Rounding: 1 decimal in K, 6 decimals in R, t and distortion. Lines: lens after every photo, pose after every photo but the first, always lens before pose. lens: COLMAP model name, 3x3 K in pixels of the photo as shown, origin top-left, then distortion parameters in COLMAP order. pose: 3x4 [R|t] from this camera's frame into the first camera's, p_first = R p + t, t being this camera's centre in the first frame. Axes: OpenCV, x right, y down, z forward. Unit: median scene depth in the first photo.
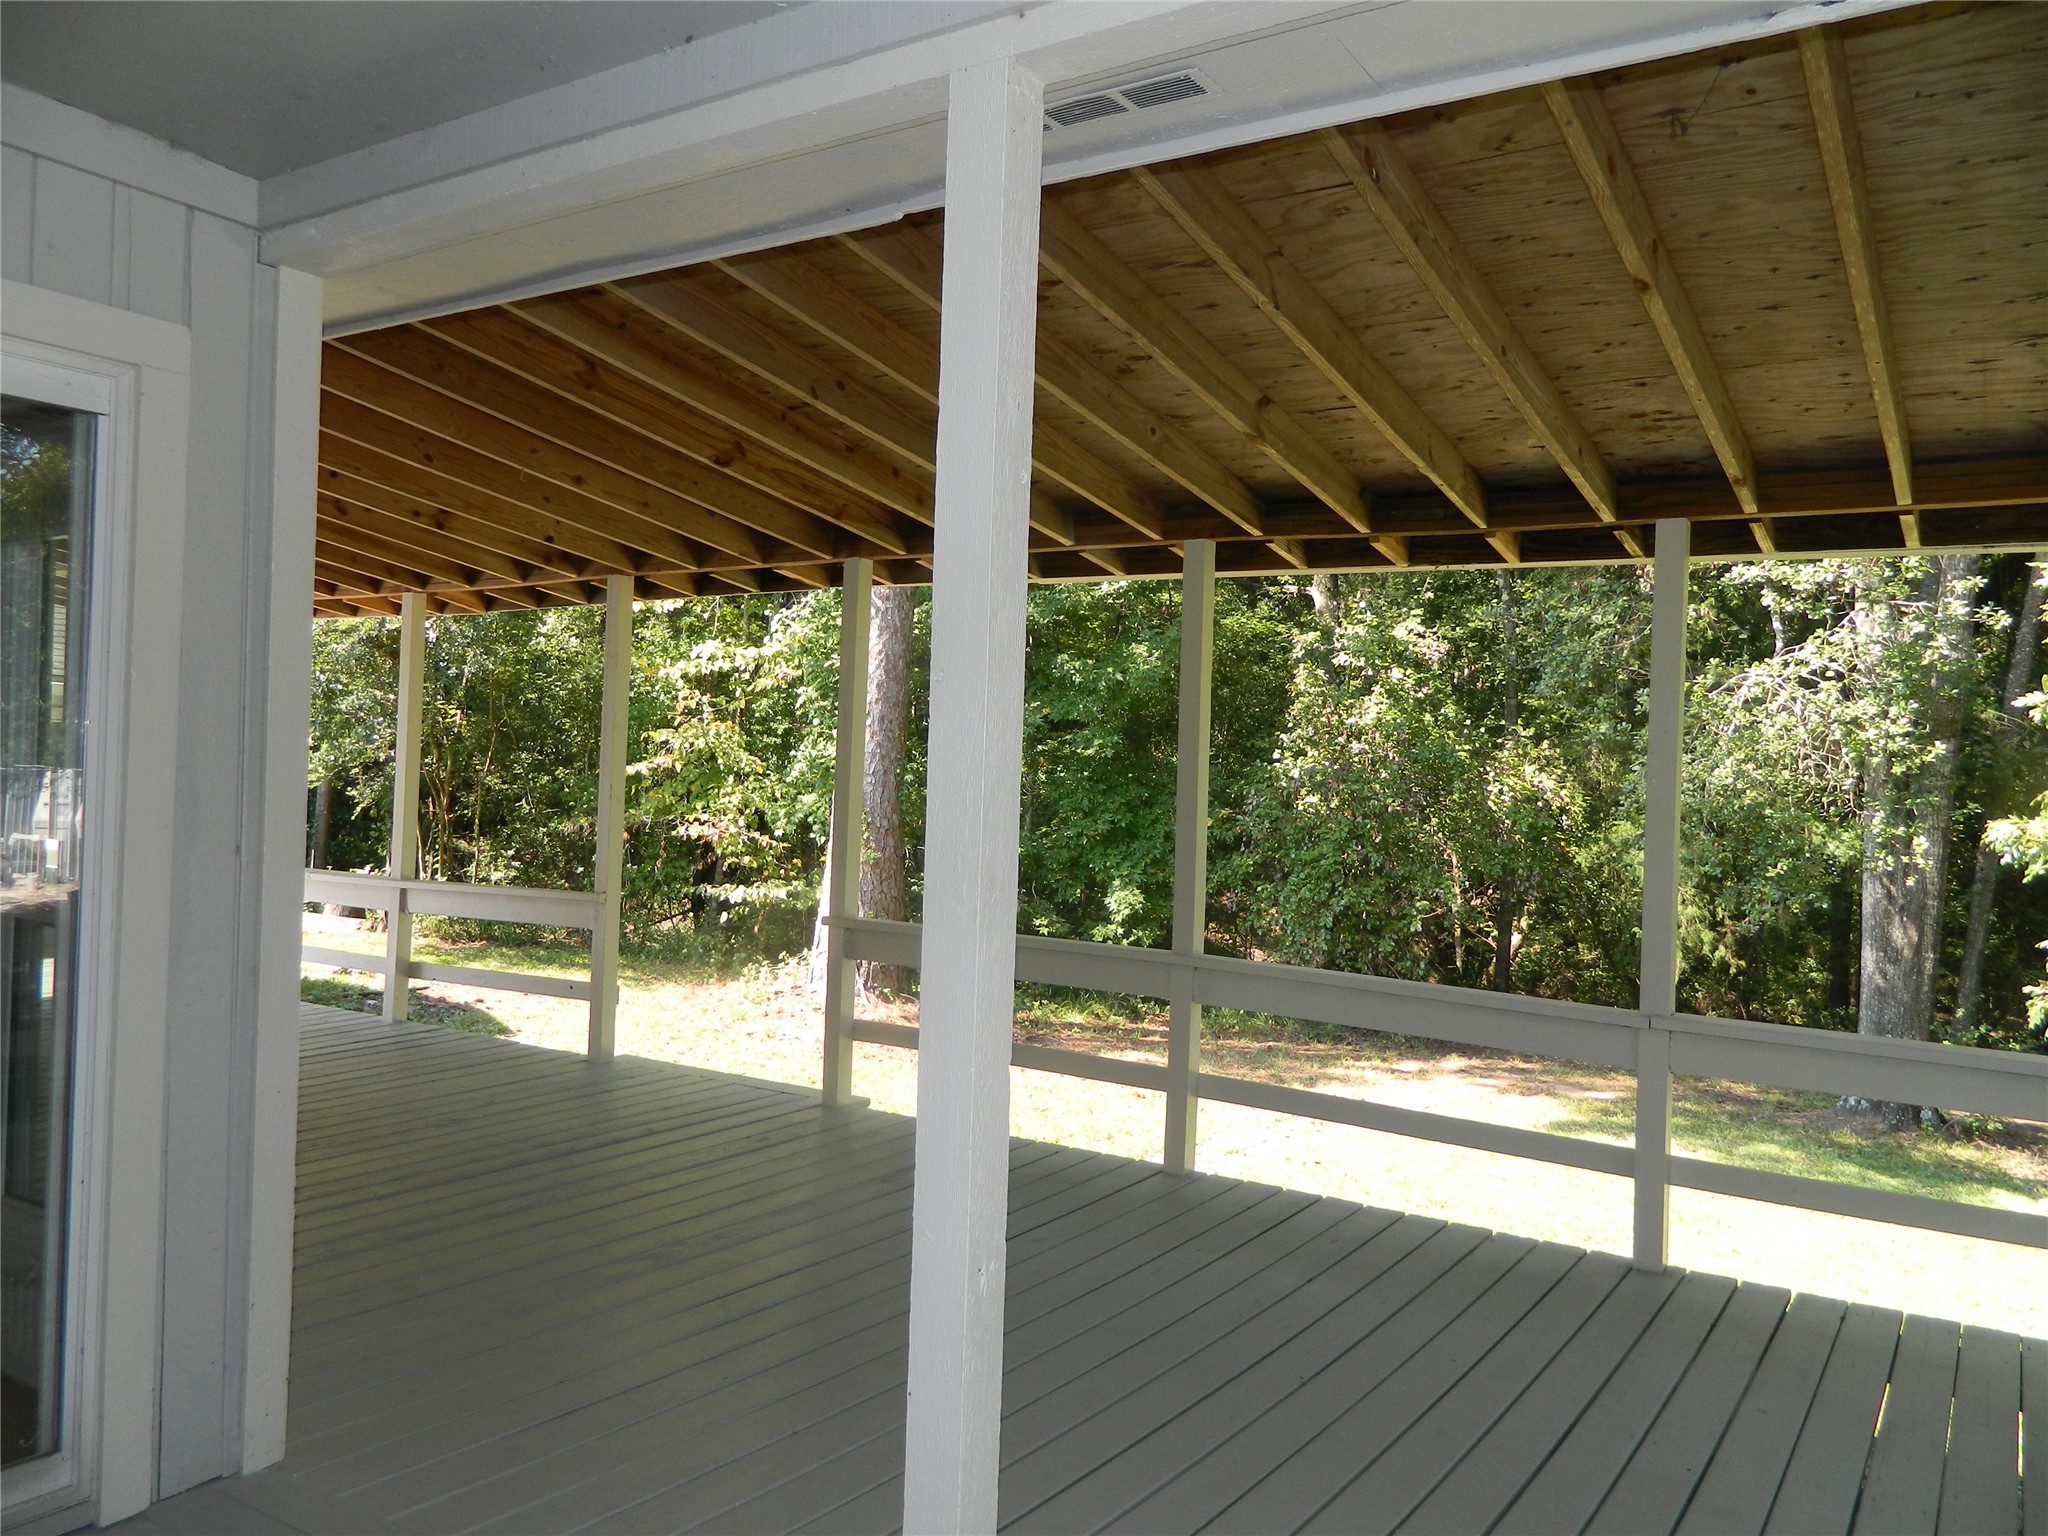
lens RADIAL K [[1513.4, 0, 1024.0], [0, 1513.4, 768.0], [0, 0, 1]] dist [0.000072, 0.002398]
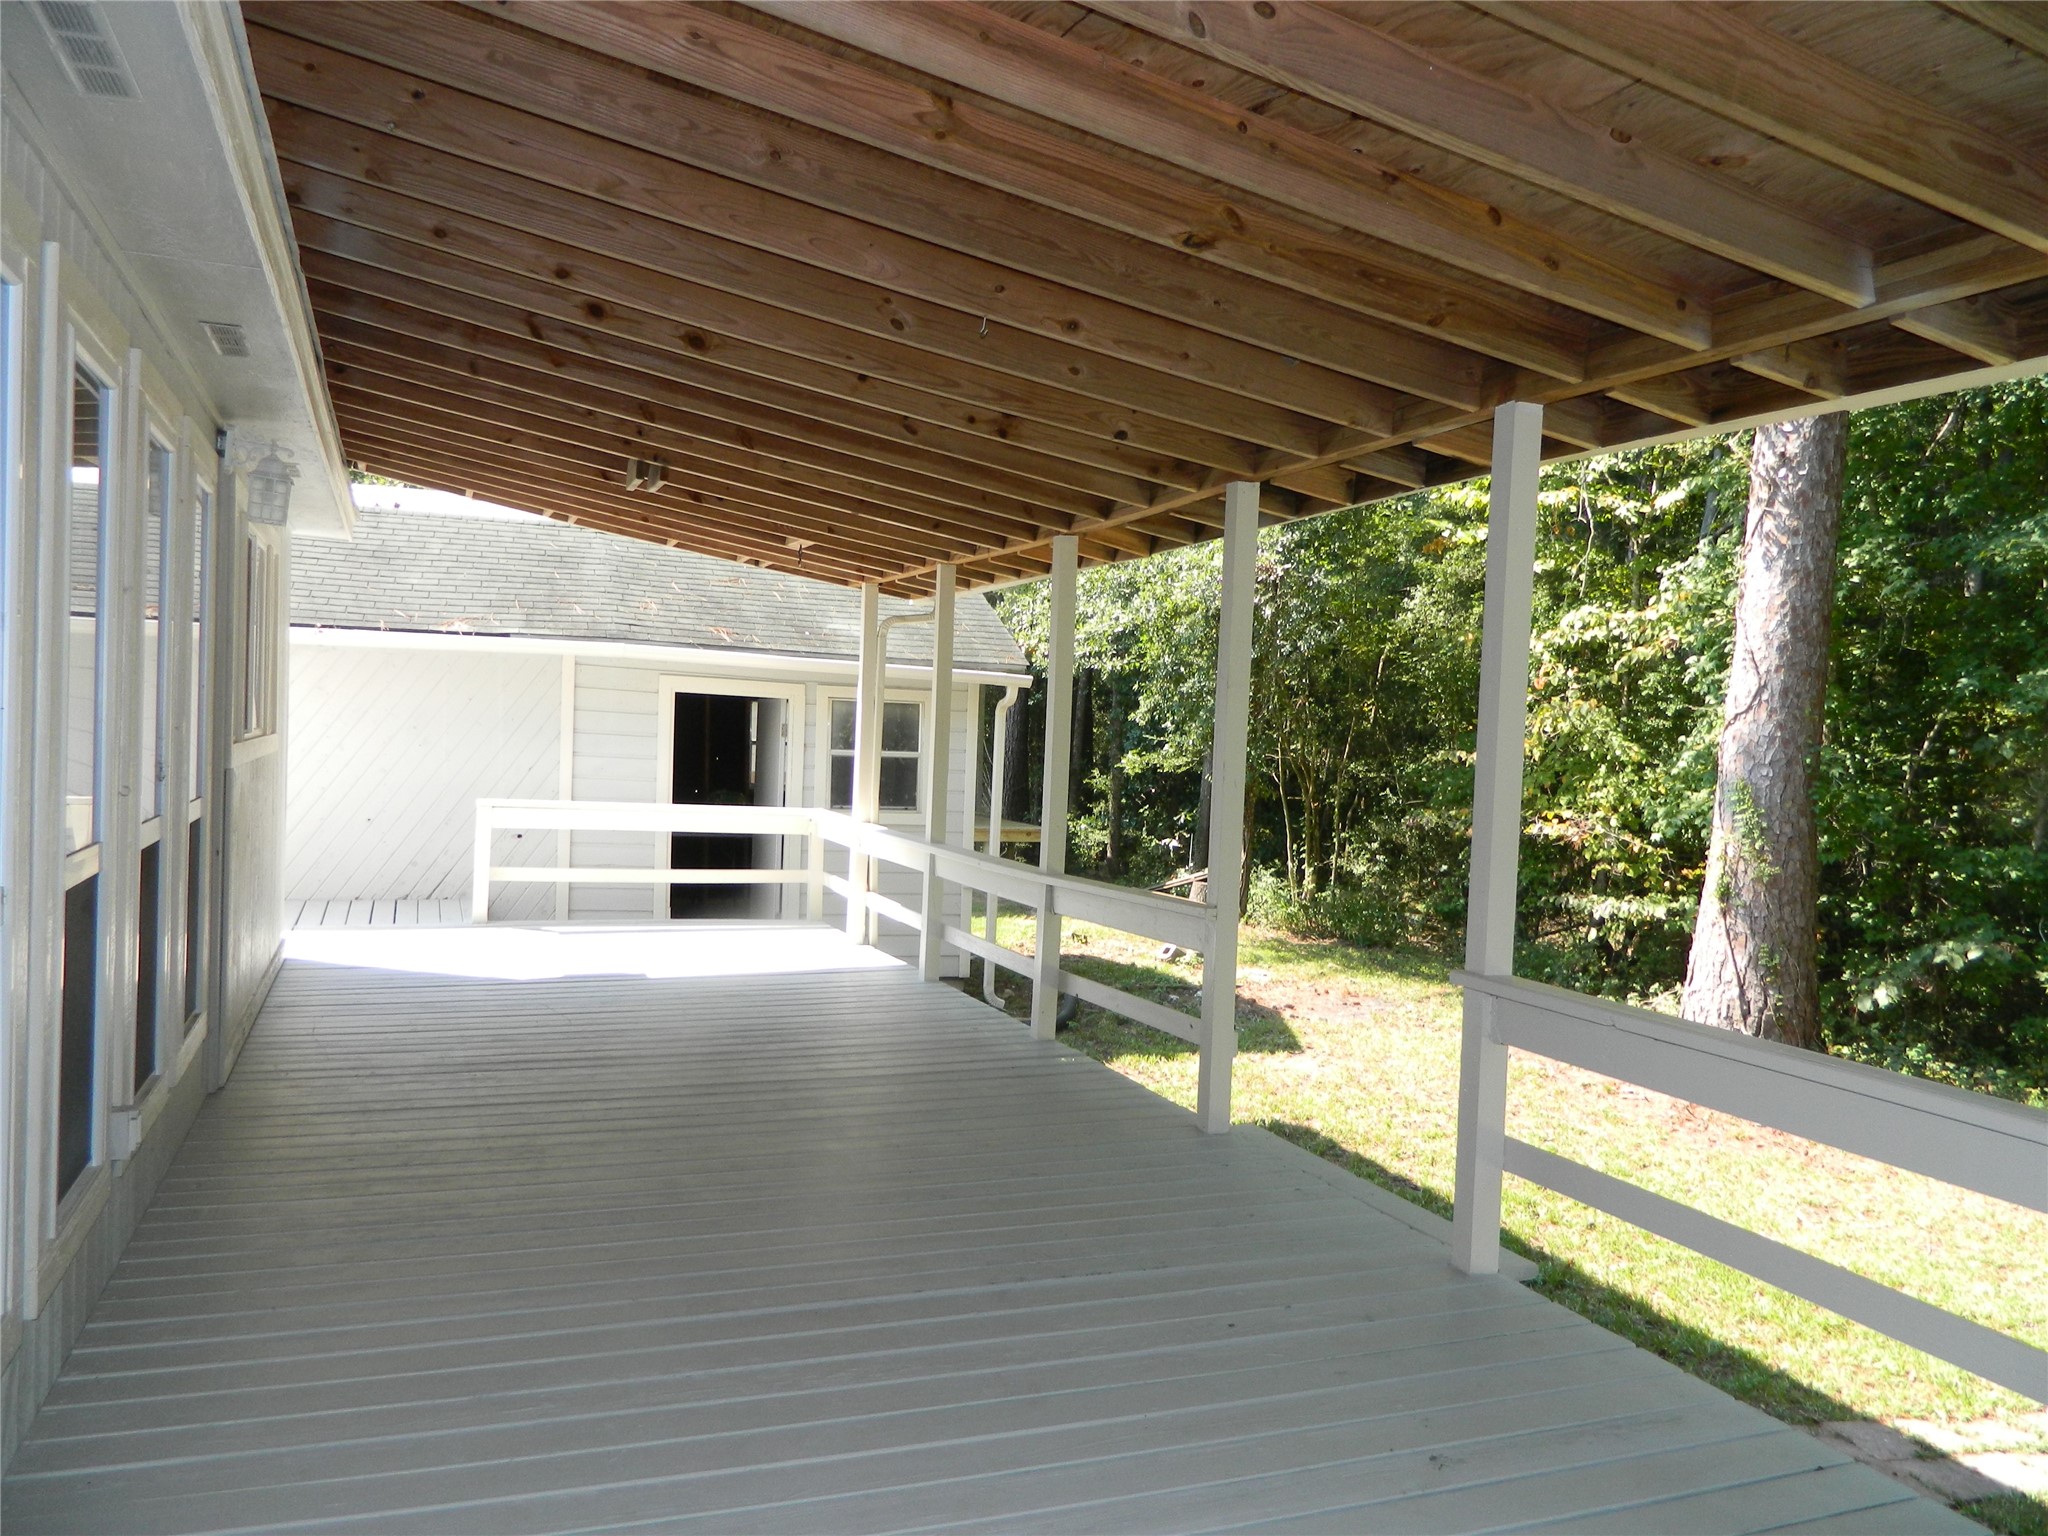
lens RADIAL K [[1513.4, 0, 1024.0], [0, 1513.4, 768.0], [0, 0, 1]] dist [0.000072, 0.002398]
pose [[0.812924, 0.014333, -0.582193, 0.033508], [-0.011626, 0.999897, 0.008383, 0.003248], [0.582254, -0.000046, 0.813007, 0.138145]]
